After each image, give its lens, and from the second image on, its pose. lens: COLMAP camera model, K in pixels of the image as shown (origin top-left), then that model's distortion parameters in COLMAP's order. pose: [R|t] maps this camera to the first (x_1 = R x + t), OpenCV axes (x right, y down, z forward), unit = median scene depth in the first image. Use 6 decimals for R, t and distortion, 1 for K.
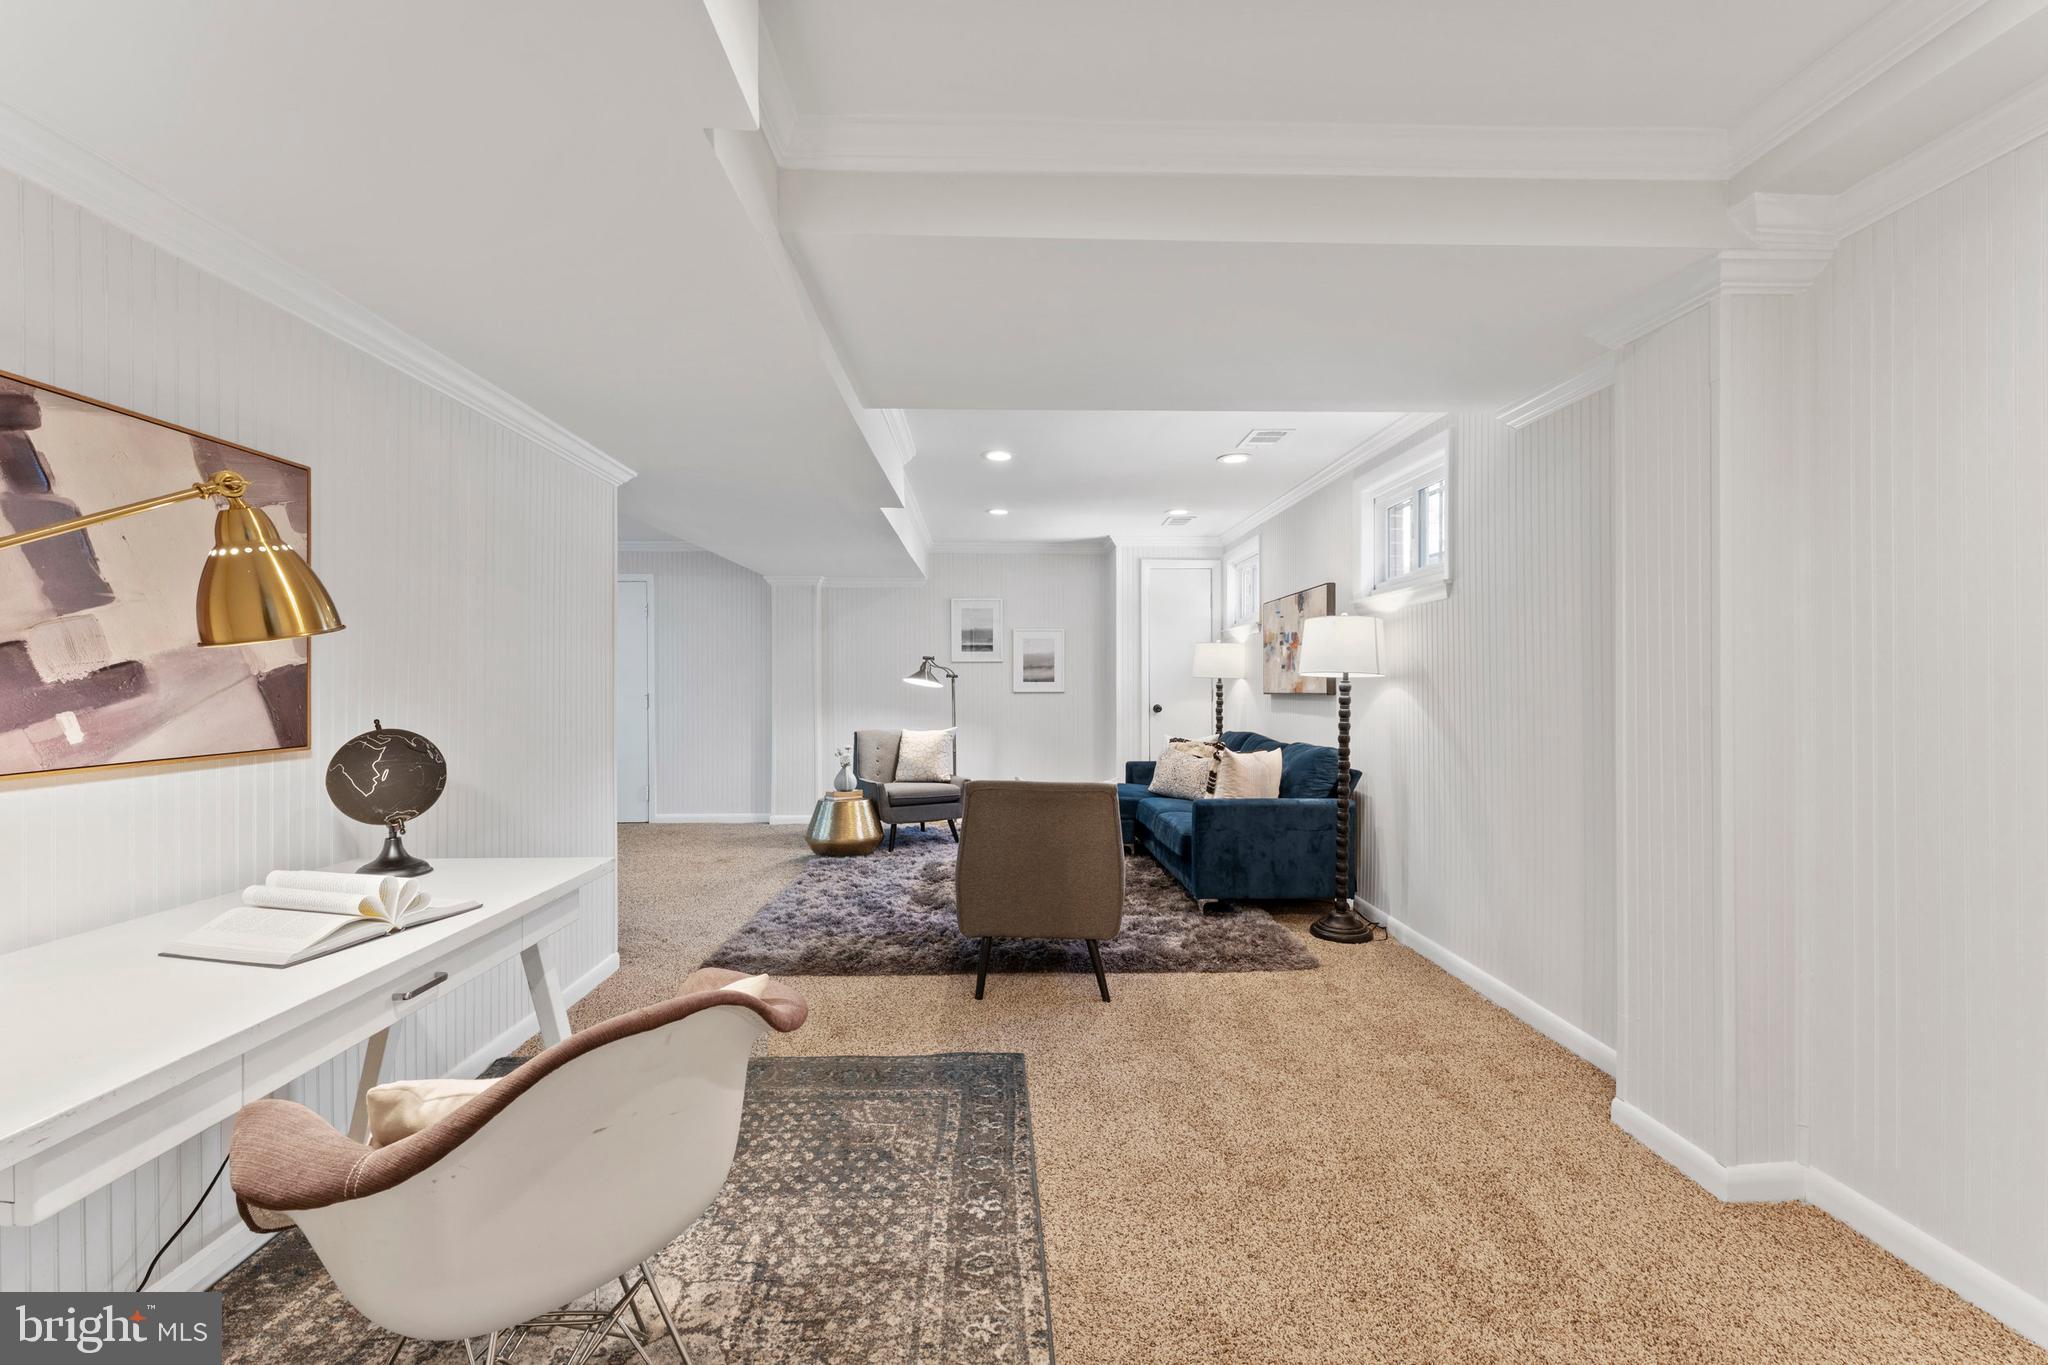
lens RADIAL K [[841.0, 0, 1027.8], [0, 841.0, 676.2], [0, 0, 1]] dist [0.002960, -0.000997]
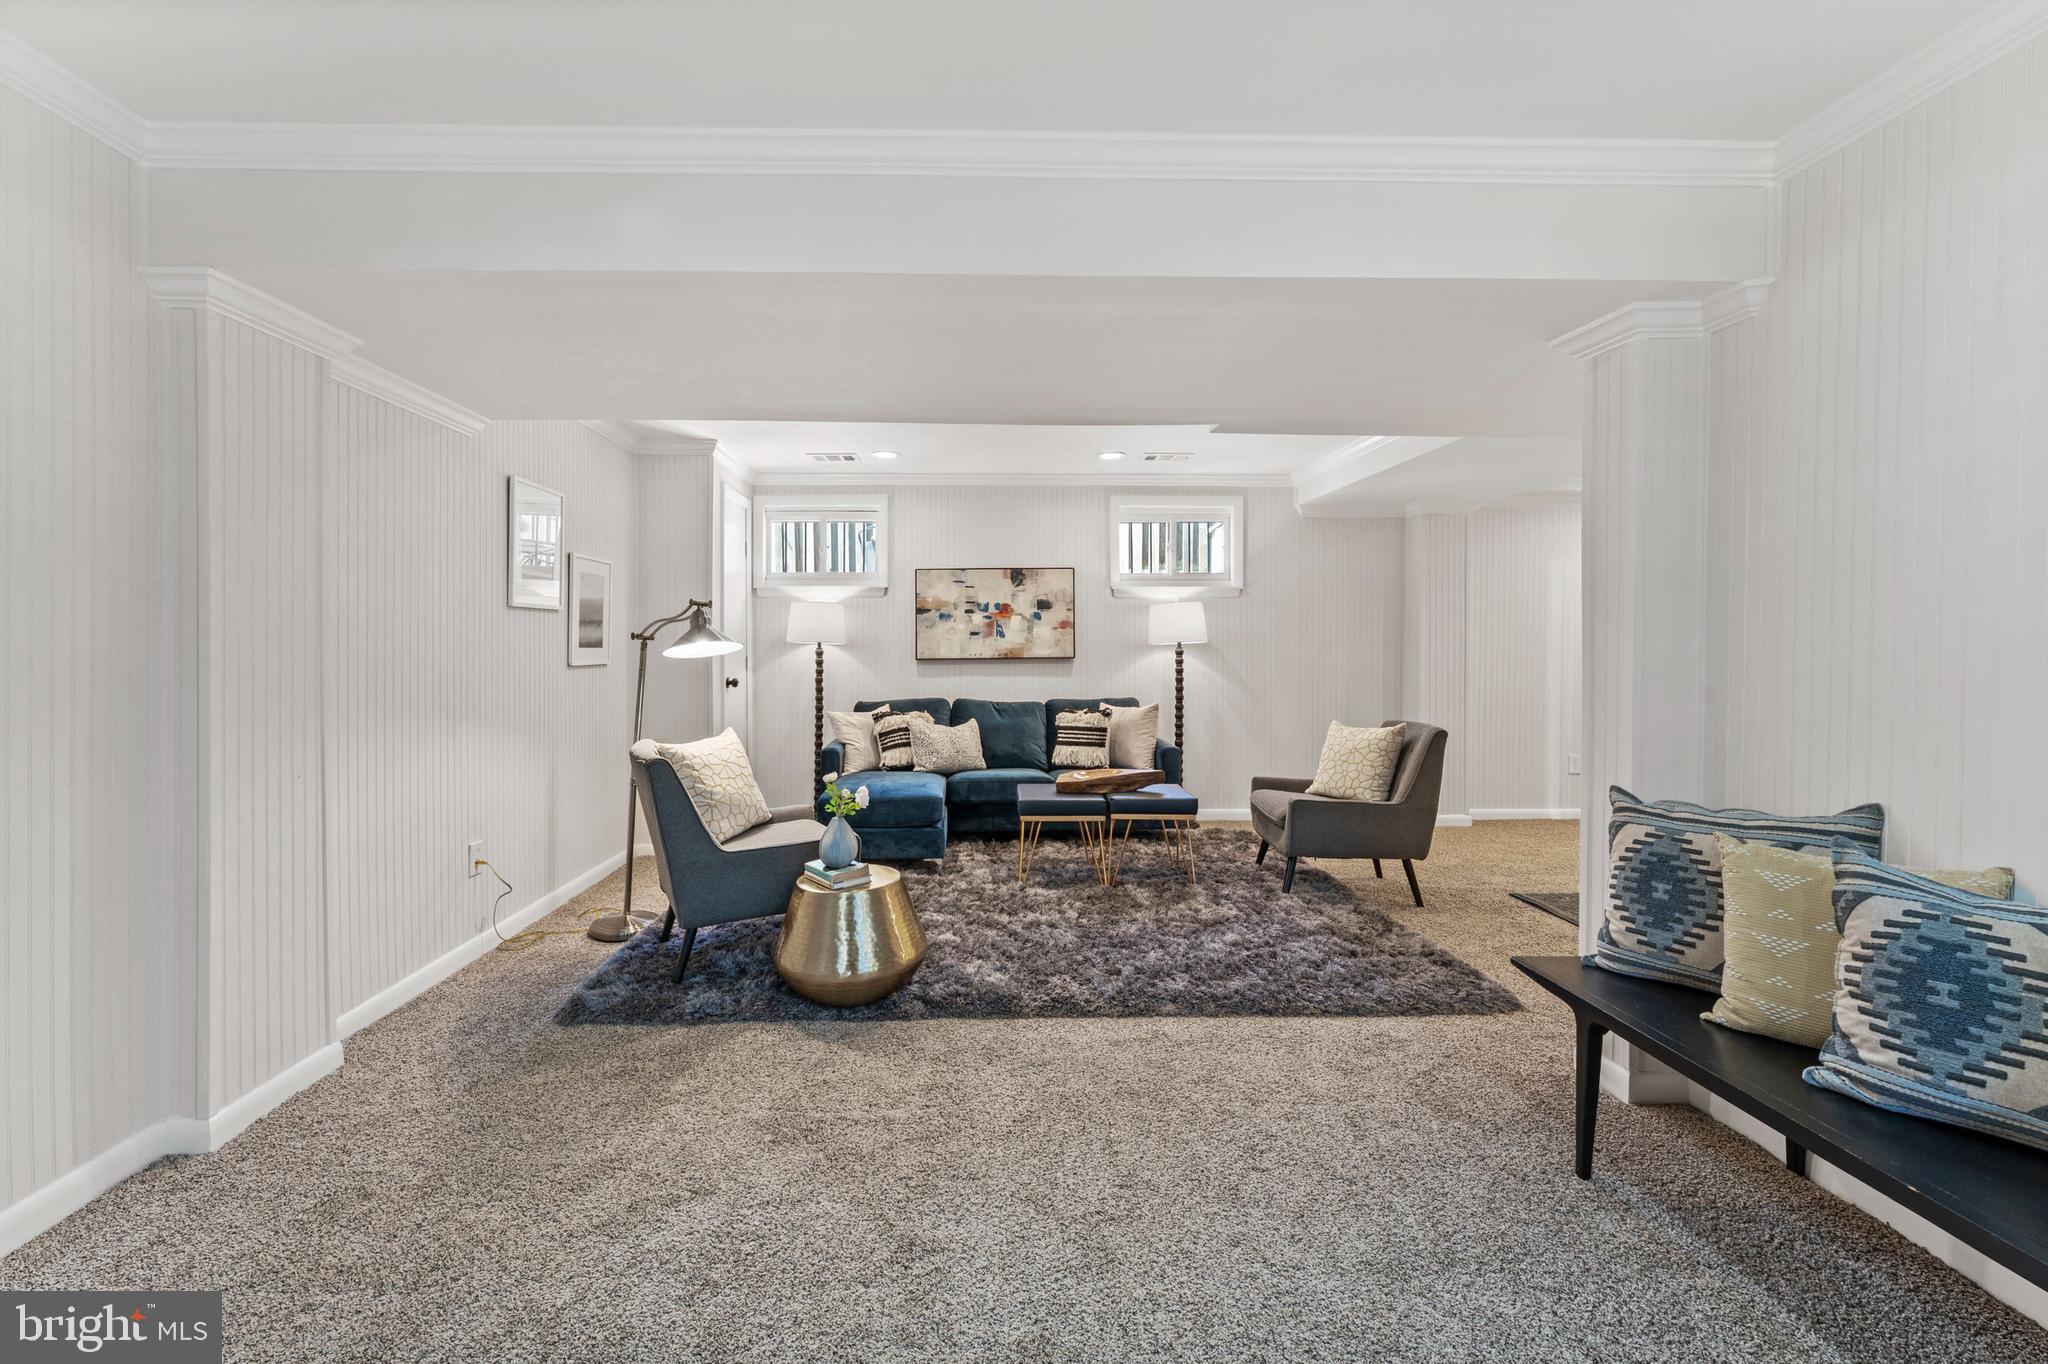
lens RADIAL K [[841.0, 0, 984.8], [0, 841.0, 656.2], [0, 0, 1]] dist [0.002960, -0.000997]
pose [[0.006681, -0.011948, 0.999906, -1.190731], [-0.006991, 0.999904, 0.011995, 0.007105], [-0.999953, -0.007070, 0.006597, 1.494755]]
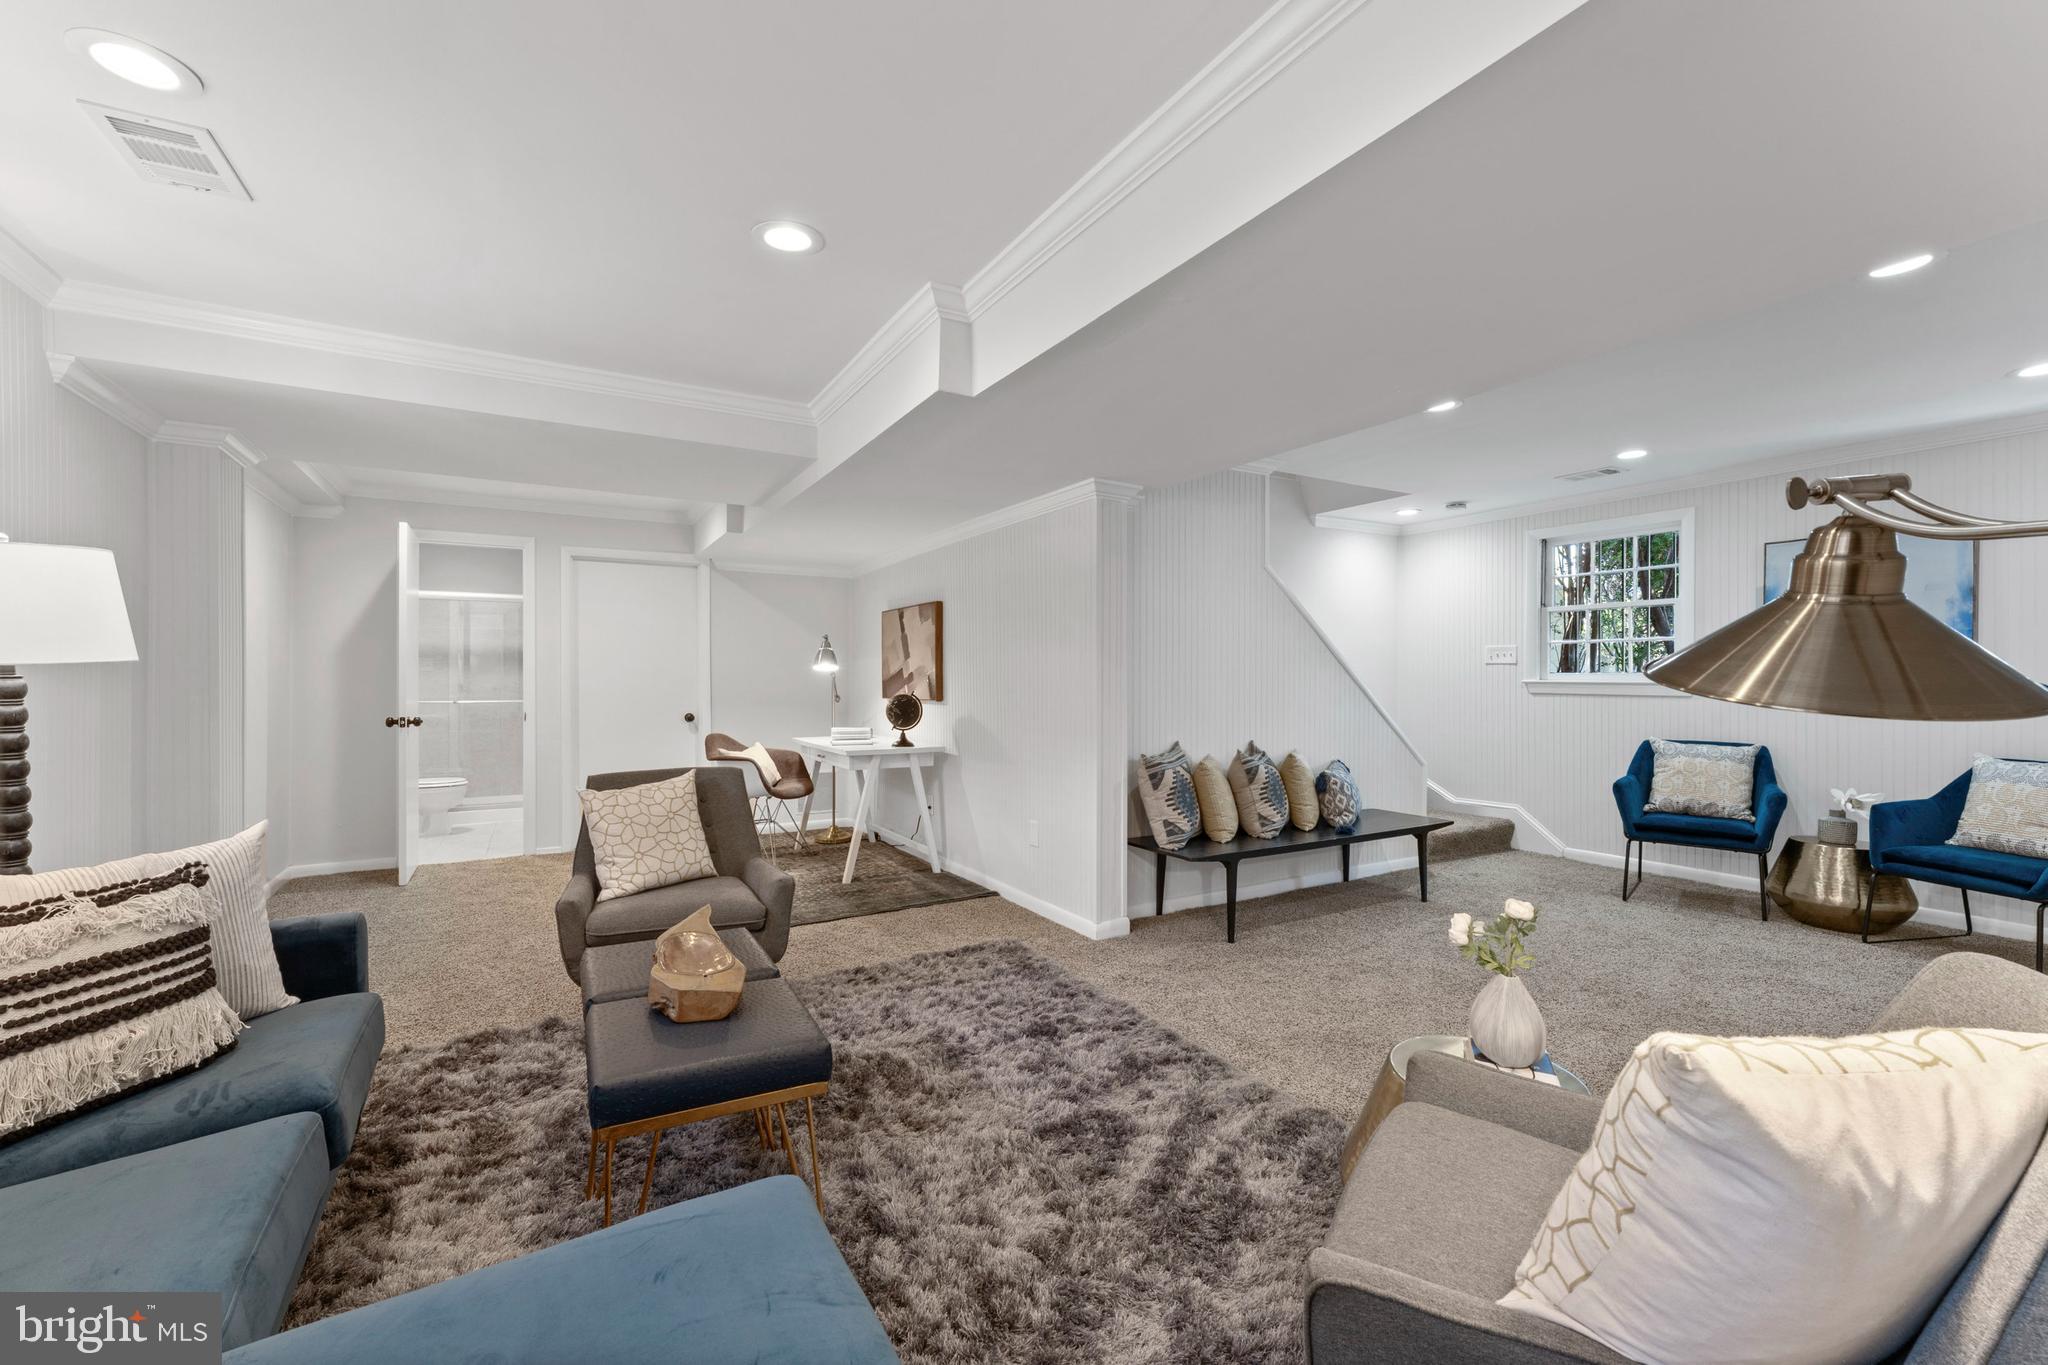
lens RADIAL K [[841.0, 0, 1033.7], [0, 841.0, 686.5], [0, 0, 1]] dist [0.002960, -0.000997]
pose [[-0.881311, 0.002401, -0.472531, 0.100706], [0.002841, 0.999996, -0.000219, 0.018445], [0.472528, -0.001536, -0.881314, 1.946454]]
